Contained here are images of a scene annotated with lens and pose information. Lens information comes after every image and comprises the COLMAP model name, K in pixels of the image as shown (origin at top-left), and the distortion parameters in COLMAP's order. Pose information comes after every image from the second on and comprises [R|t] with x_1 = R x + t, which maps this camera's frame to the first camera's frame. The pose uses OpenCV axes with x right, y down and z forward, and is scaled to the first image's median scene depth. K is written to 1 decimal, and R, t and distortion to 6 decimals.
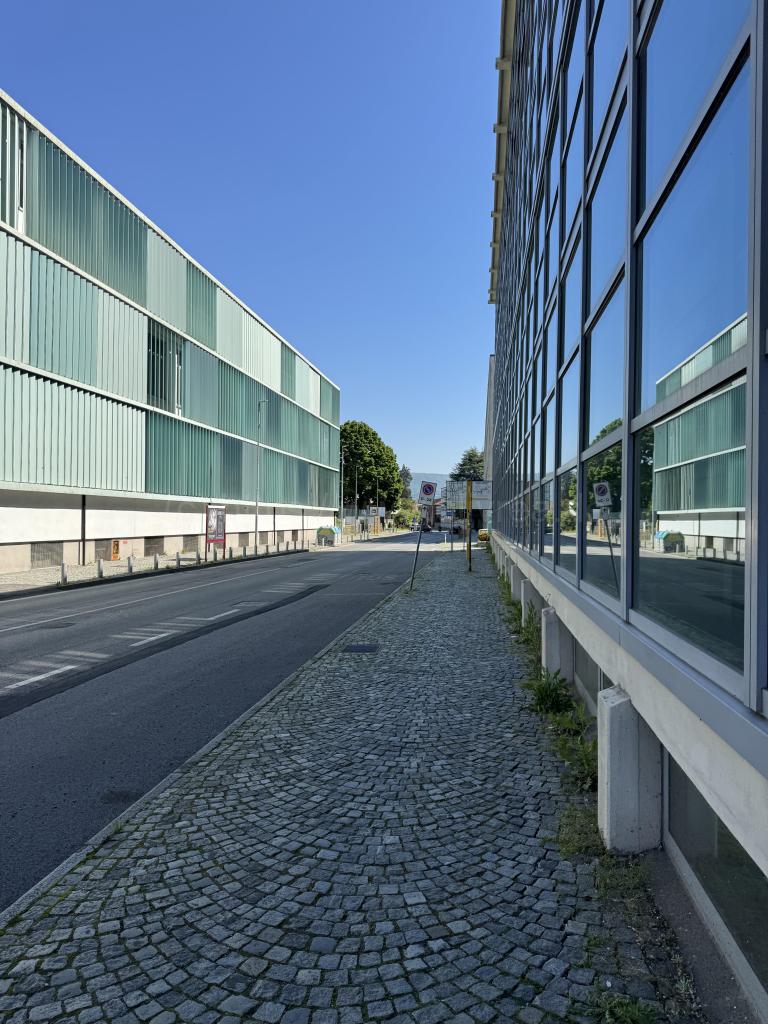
lens RADIAL K [[716.2, 0, 384.0], [0, 716.2, 512.0], [0, 0, 1]] dist [0.131620, -0.203593]
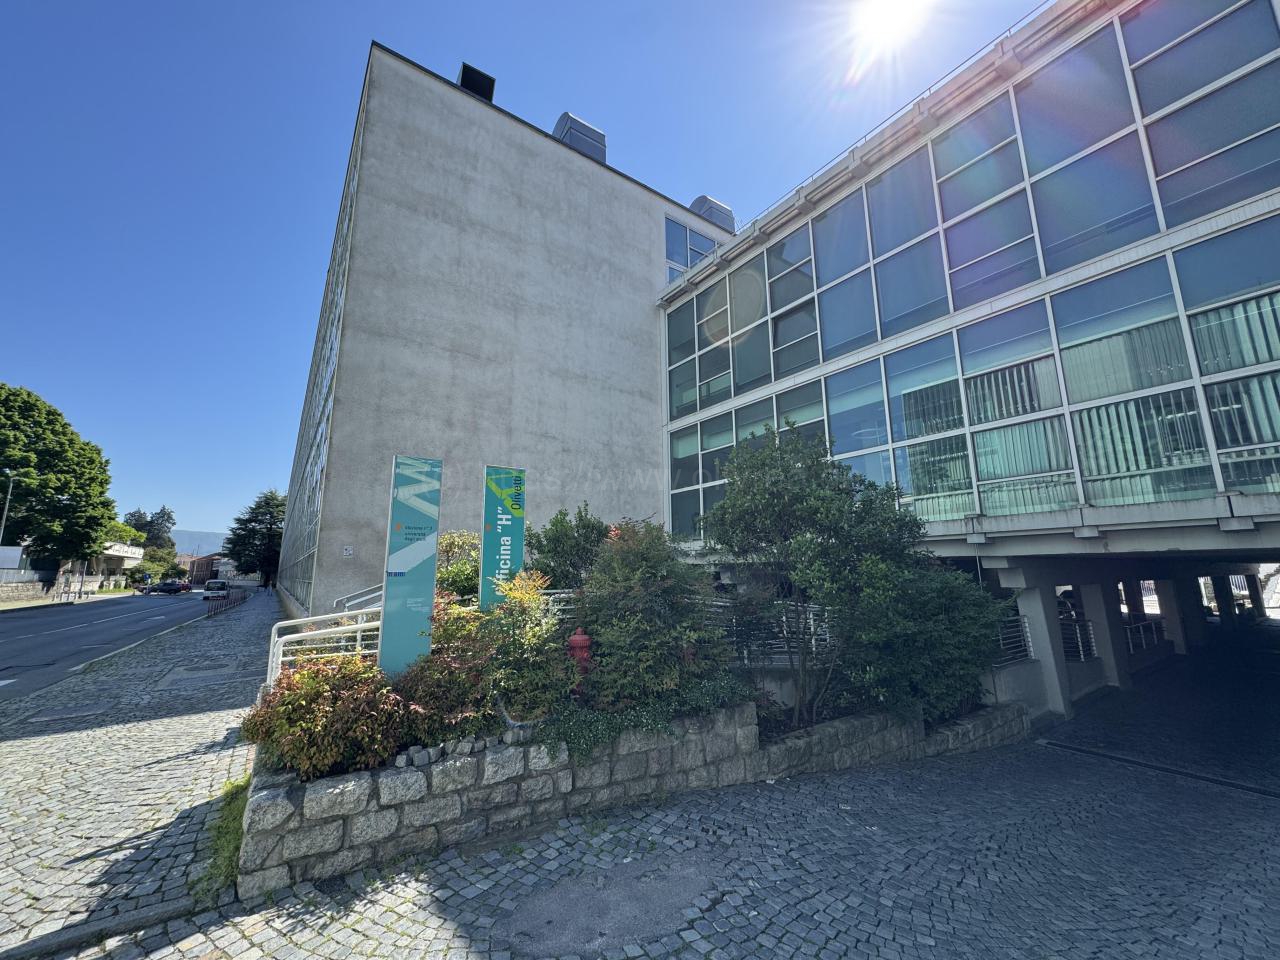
lens RADIAL K [[510.1, 0, 639.7], [0, 510.1, 477.3], [0, 0, 1]] dist [-0.002046, -0.000093]
pose [[0.733469, 0.107644, 0.671146, 0.192995], [0.010078, 0.985550, -0.169084, 0.024169], [-0.679648, 0.130781, 0.721786, 1.424043]]
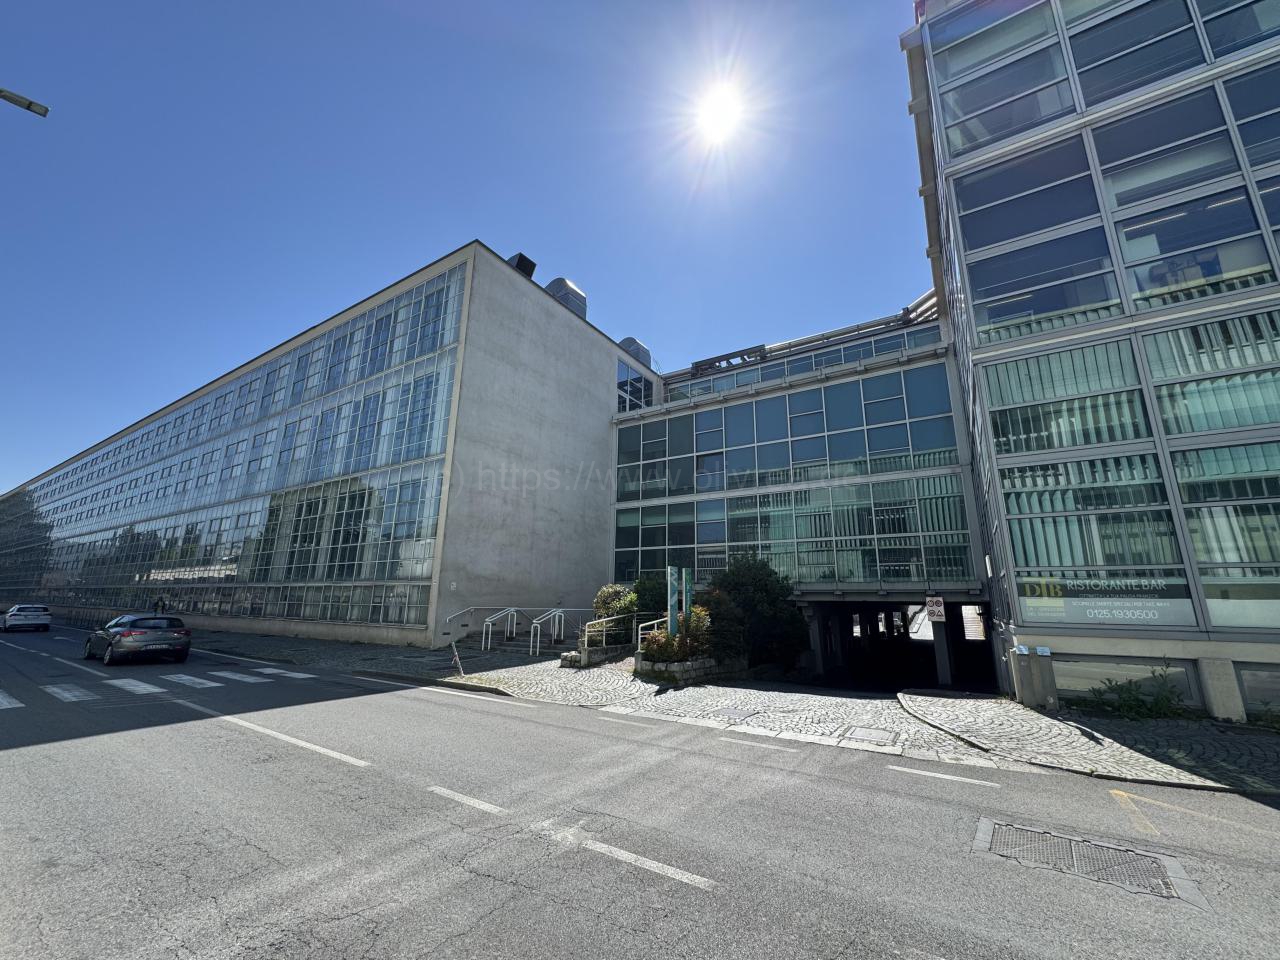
lens RADIAL K [[510.1, 0, 639.7], [0, 510.1, 477.3], [0, 0, 1]] dist [-0.002046, -0.000093]
pose [[0.422298, 0.210609, 0.881651, -0.126701], [-0.018393, 0.974425, -0.223961, 0.018196], [-0.906271, 0.078362, 0.415371, 1.411070]]
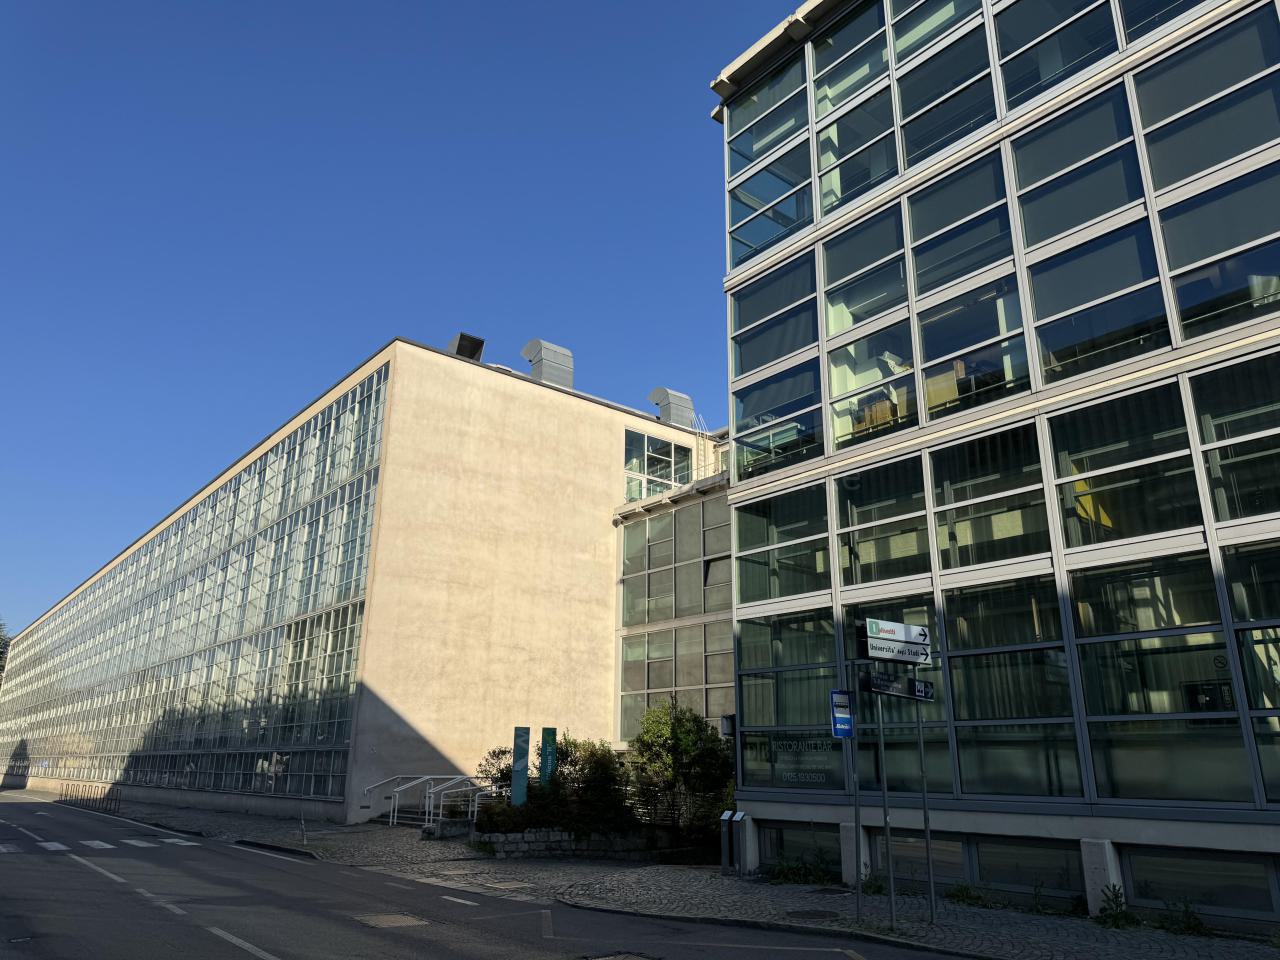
lens RADIAL K [[895.2, 0, 640.0], [0, 895.2, 480.0], [0, 0, 1]] dist [0.131620, -0.203593]
pose [[0.683545, 0.214307, 0.697738, -0.178690], [-0.008399, 0.958172, -0.286069, 0.012004], [-0.729860, 0.189681, 0.656754, 1.051524]]
